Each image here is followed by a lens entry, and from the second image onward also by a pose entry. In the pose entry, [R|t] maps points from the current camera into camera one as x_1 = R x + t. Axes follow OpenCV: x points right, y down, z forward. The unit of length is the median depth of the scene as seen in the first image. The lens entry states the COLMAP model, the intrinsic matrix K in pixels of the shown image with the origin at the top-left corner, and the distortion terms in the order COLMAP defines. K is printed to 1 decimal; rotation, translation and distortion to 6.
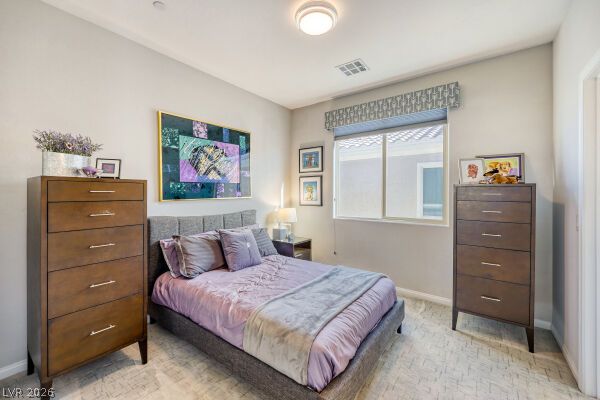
lens RADIAL K [[245.5, 0, 301.6], [0, 245.5, 195.0], [0, 0, 1]] dist [-0.000405, 0.000906]
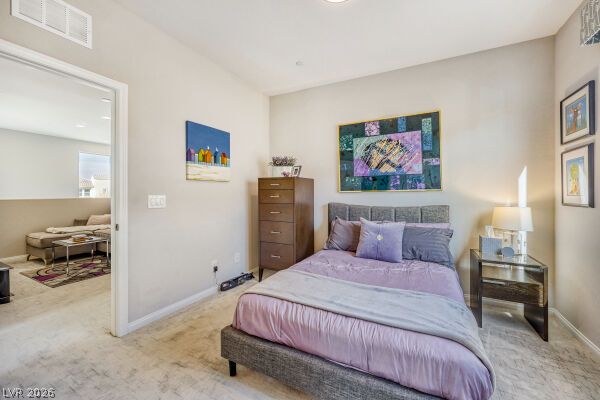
lens RADIAL K [[245.5, 0, 301.3], [0, 245.5, 196.9], [0, 0, 1]] dist [-0.000405, 0.000906]
pose [[0.169442, 0.019599, -0.985345, 0.625460], [-0.003582, 0.999808, 0.019271, 0.024166], [0.985534, 0.000264, 0.169480, 0.489744]]
